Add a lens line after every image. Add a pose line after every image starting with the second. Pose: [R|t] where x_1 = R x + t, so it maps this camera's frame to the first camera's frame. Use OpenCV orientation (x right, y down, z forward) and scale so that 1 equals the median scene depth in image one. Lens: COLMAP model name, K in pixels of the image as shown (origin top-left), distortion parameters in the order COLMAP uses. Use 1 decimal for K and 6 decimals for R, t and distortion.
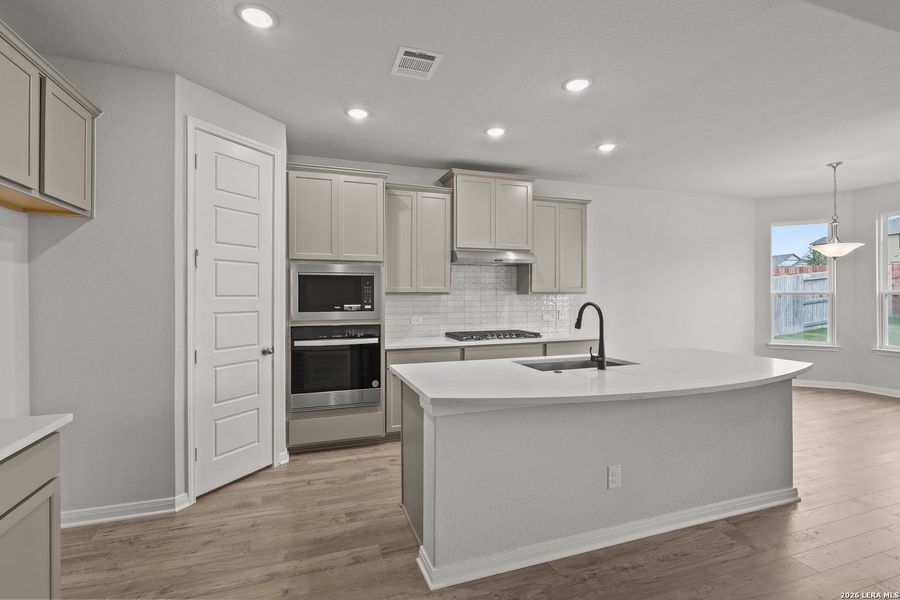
lens RADIAL K [[414.1, 0, 447.0], [0, 414.1, 297.3], [0, 0, 1]] dist [-0.001281, -0.000194]
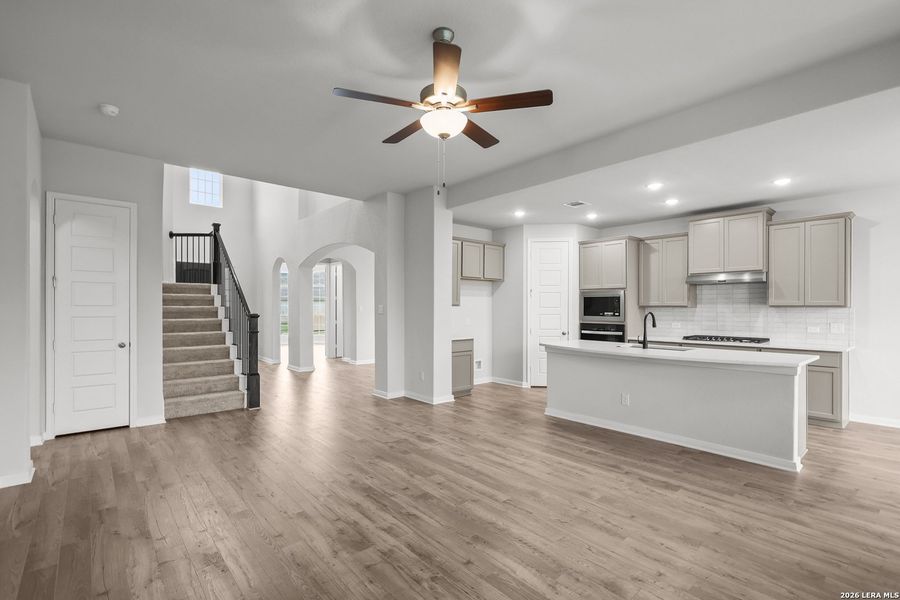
lens RADIAL K [[418.1, 0, 453.2], [0, 418.1, 305.2], [0, 0, 1]] dist [-0.003570, -0.000177]
pose [[0.384470, 0.000482, -0.923137, 1.237000], [-0.007259, 0.999971, -0.002501, -0.005356], [0.923109, 0.007663, 0.384462, -0.343162]]
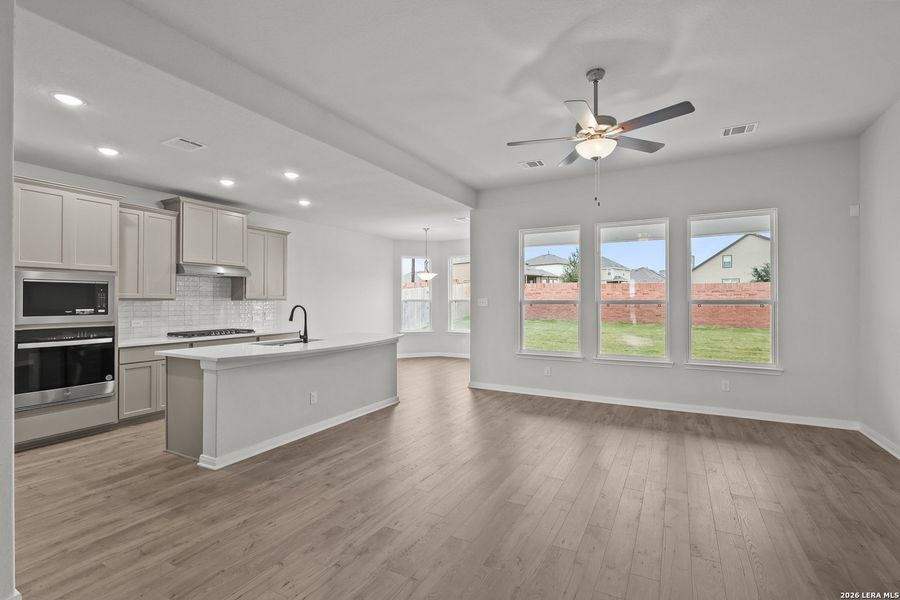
lens RADIAL K [[414.1, 0, 447.0], [0, 414.1, 297.3], [0, 0, 1]] dist [-0.001281, -0.000194]
pose [[0.741881, 0.007813, 0.670486, -0.260774], [0.002706, 0.999889, -0.014645, 0.004994], [-0.670526, 0.012679, 0.741778, -0.511162]]
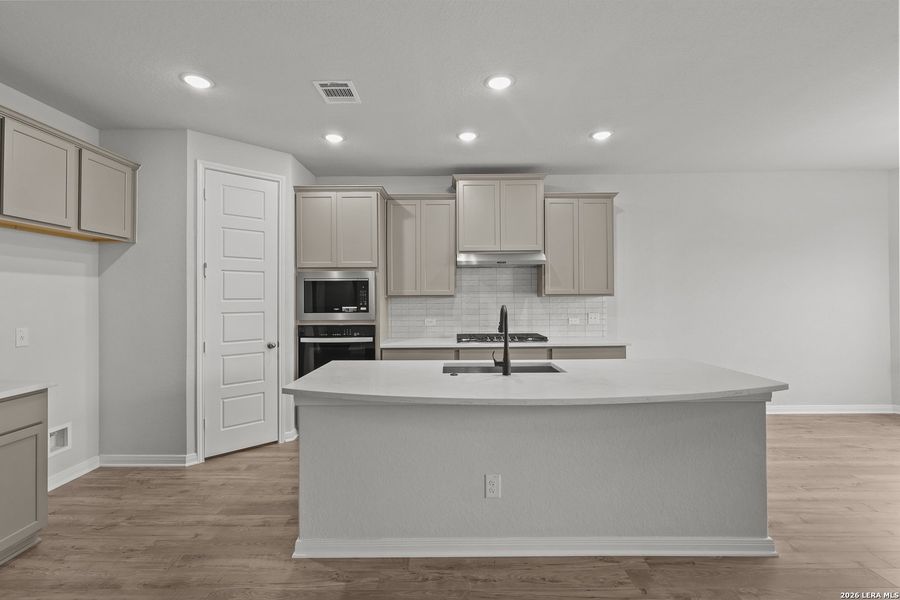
lens RADIAL K [[413.7, 0, 445.4], [0, 413.7, 295.0], [0, 0, 1]] dist [-0.002332, -0.000164]
pose [[0.944995, -0.004865, -0.327048, 0.393481], [0.001646, 0.999947, -0.010119, -0.002312], [0.327080, 0.009024, 0.944954, 0.029930]]
